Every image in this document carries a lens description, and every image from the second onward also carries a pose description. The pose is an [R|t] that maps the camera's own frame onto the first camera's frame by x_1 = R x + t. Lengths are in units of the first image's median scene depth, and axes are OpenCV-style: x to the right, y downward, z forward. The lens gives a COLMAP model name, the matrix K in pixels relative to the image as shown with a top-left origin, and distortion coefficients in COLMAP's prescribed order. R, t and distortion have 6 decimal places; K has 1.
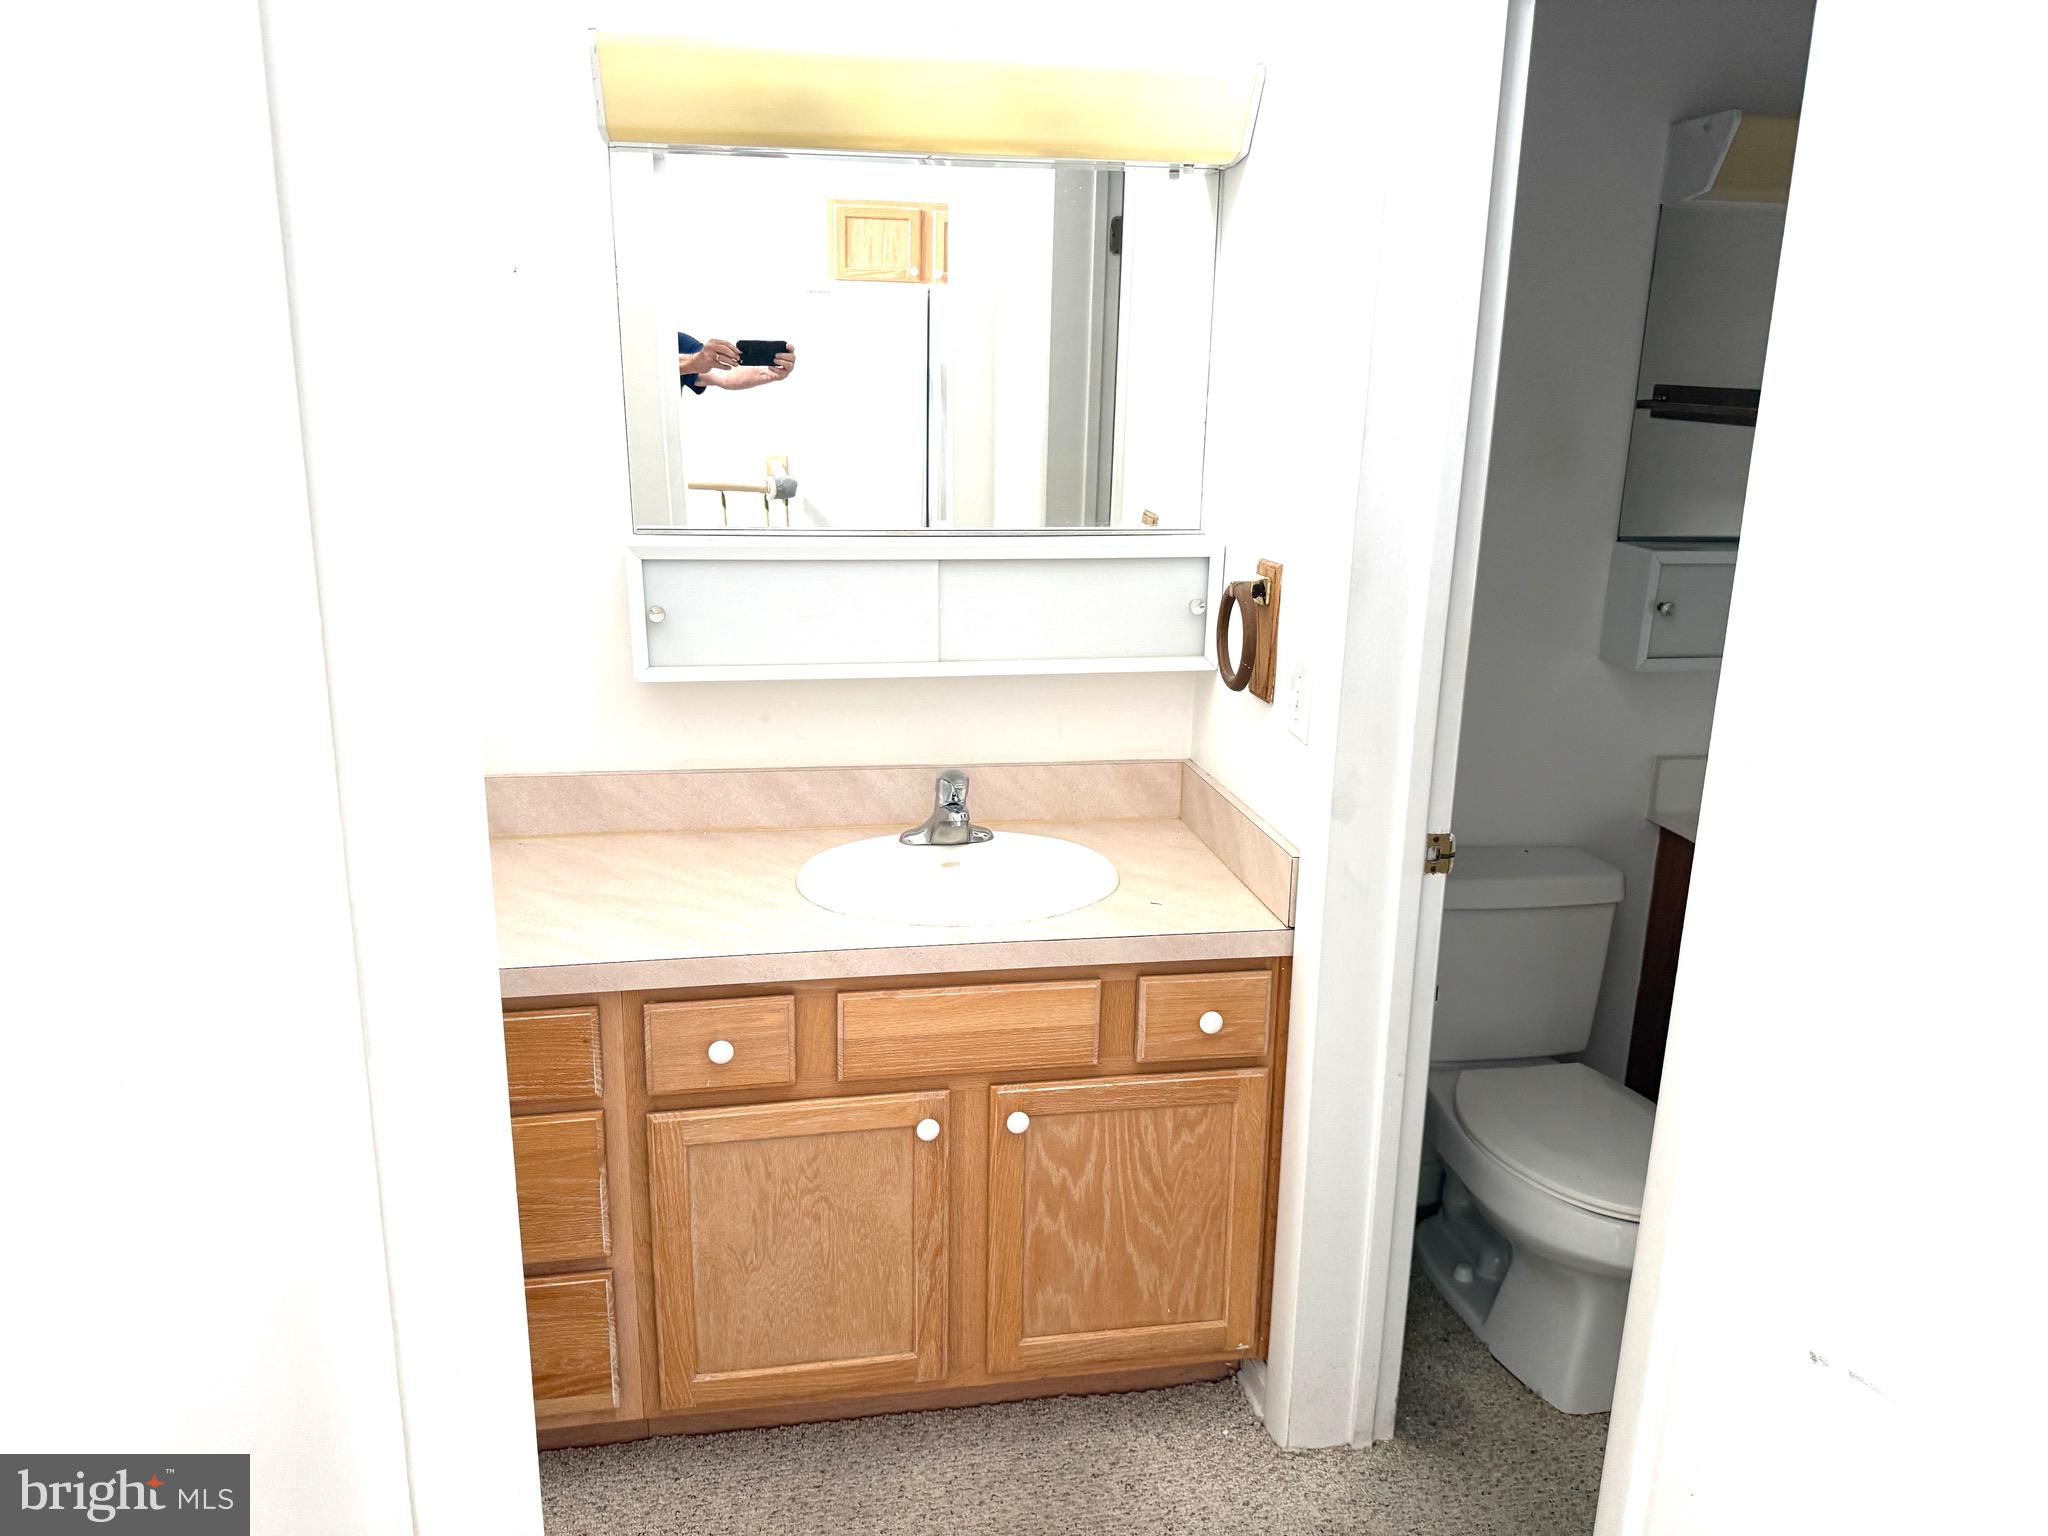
lens RADIAL K [[1450.1, 0, 1026.7], [0, 1450.1, 763.8], [0, 0, 1]] dist [0.002595, -0.008155]
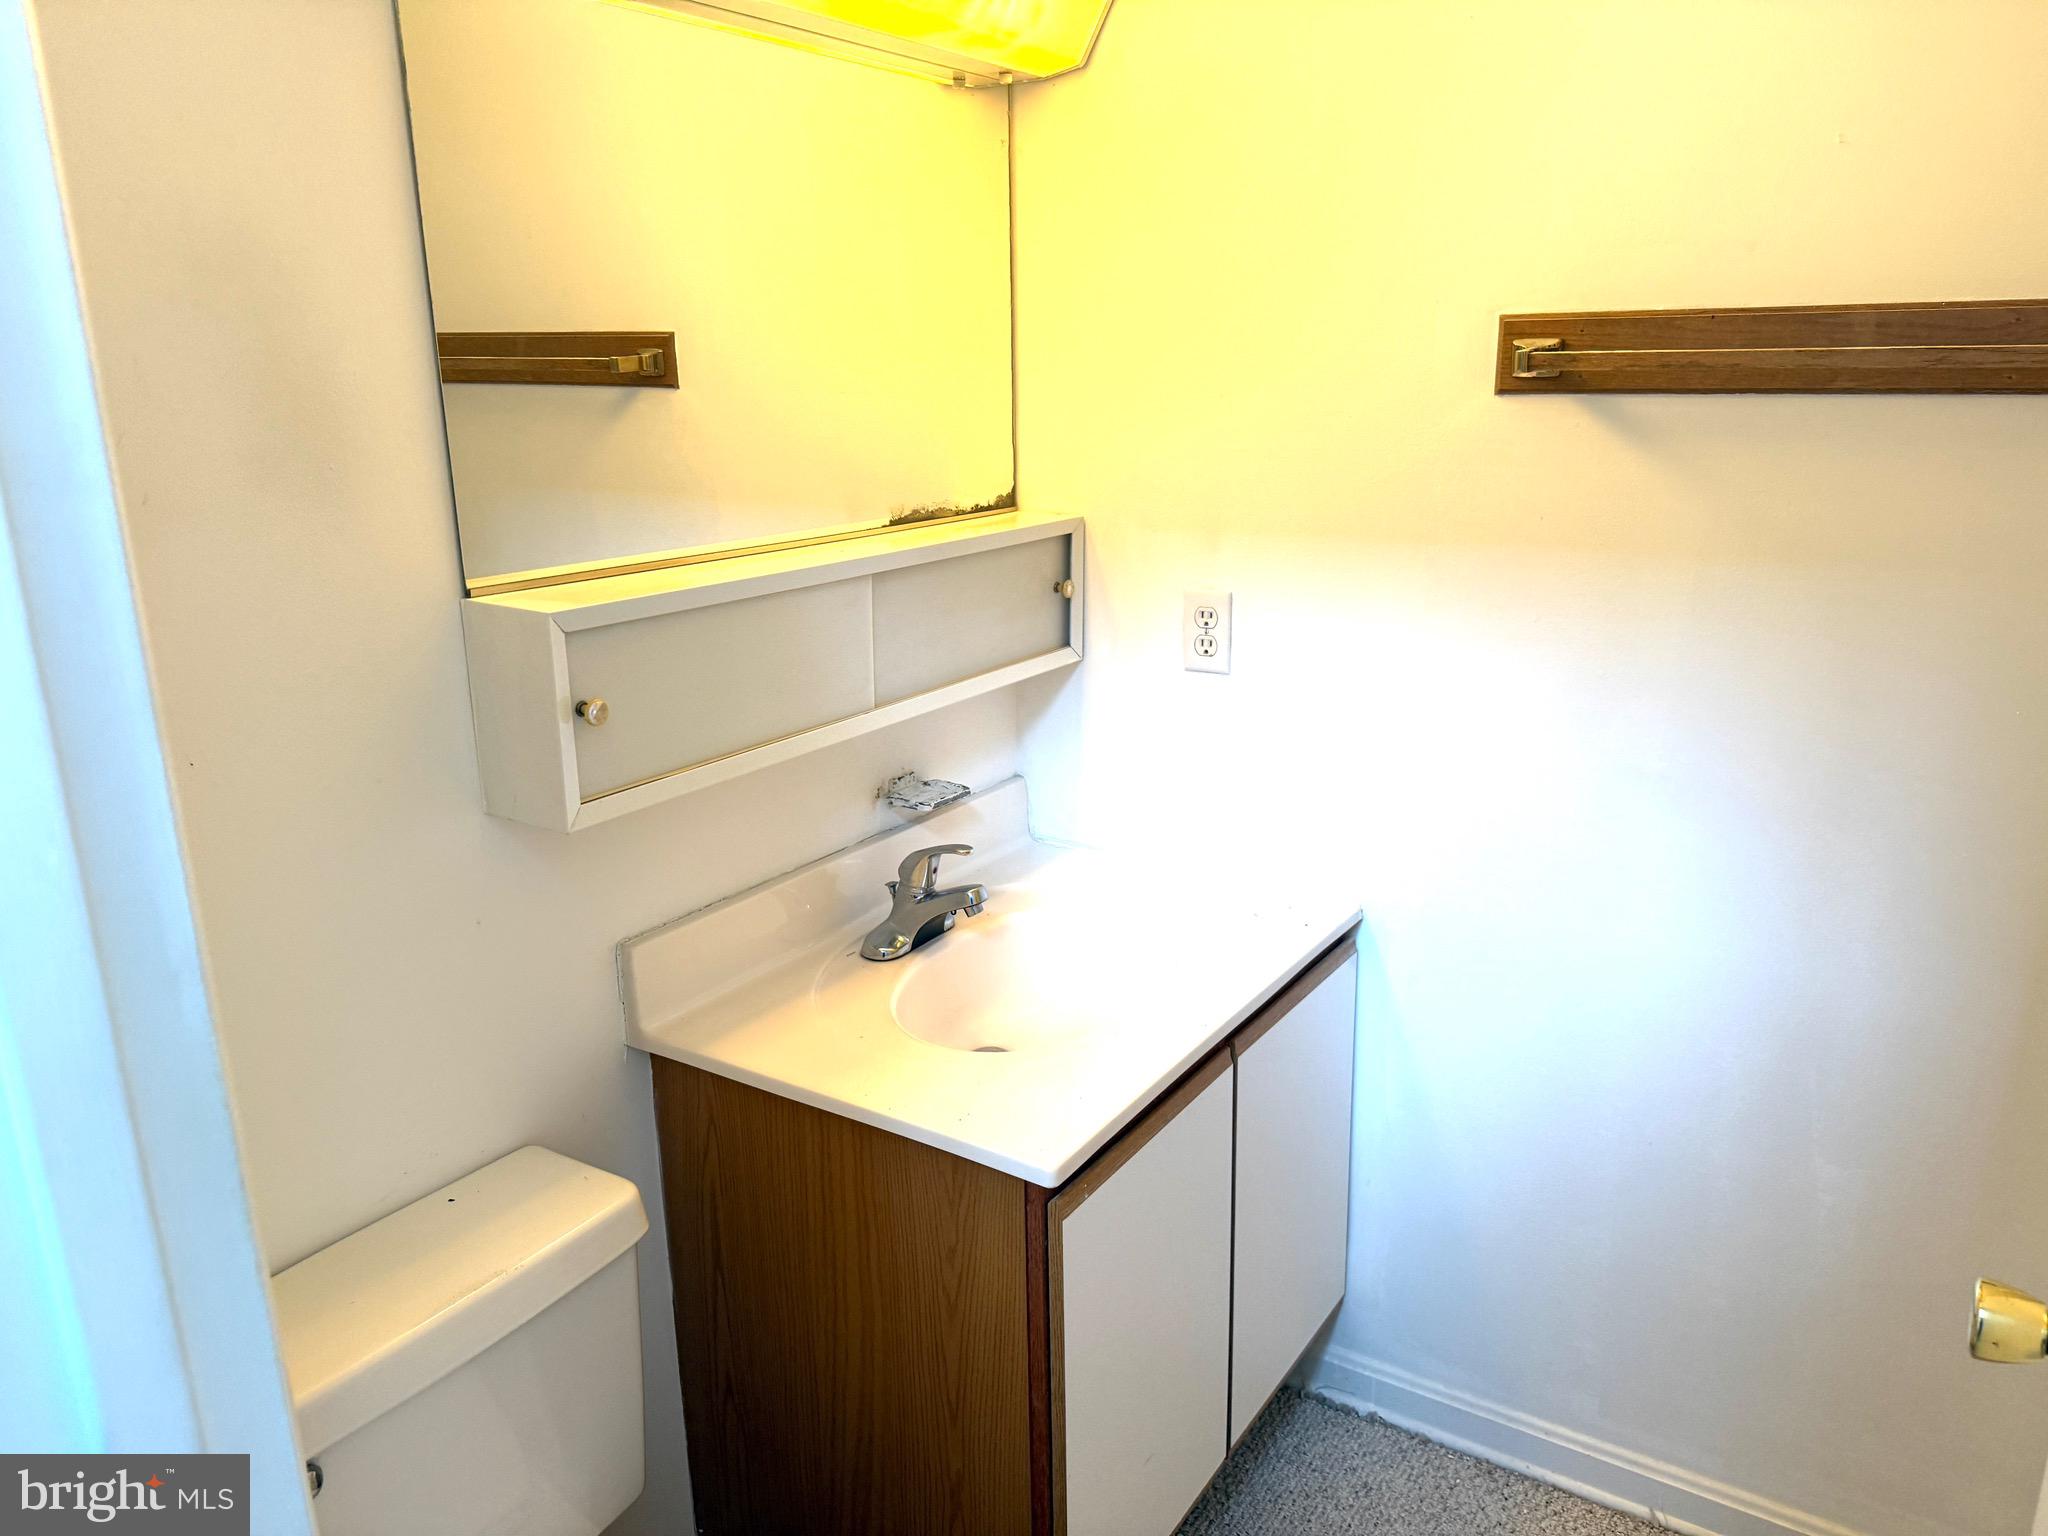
lens RADIAL K [[1450.1, 0, 1026.7], [0, 1450.1, 763.8], [0, 0, 1]] dist [0.002595, -0.008155]
pose [[0.684522, -0.208861, 0.698431, 0.155495], [0.202841, 0.974813, 0.092710, -0.104742], [-0.700203, 0.078209, 0.709647, 0.476912]]
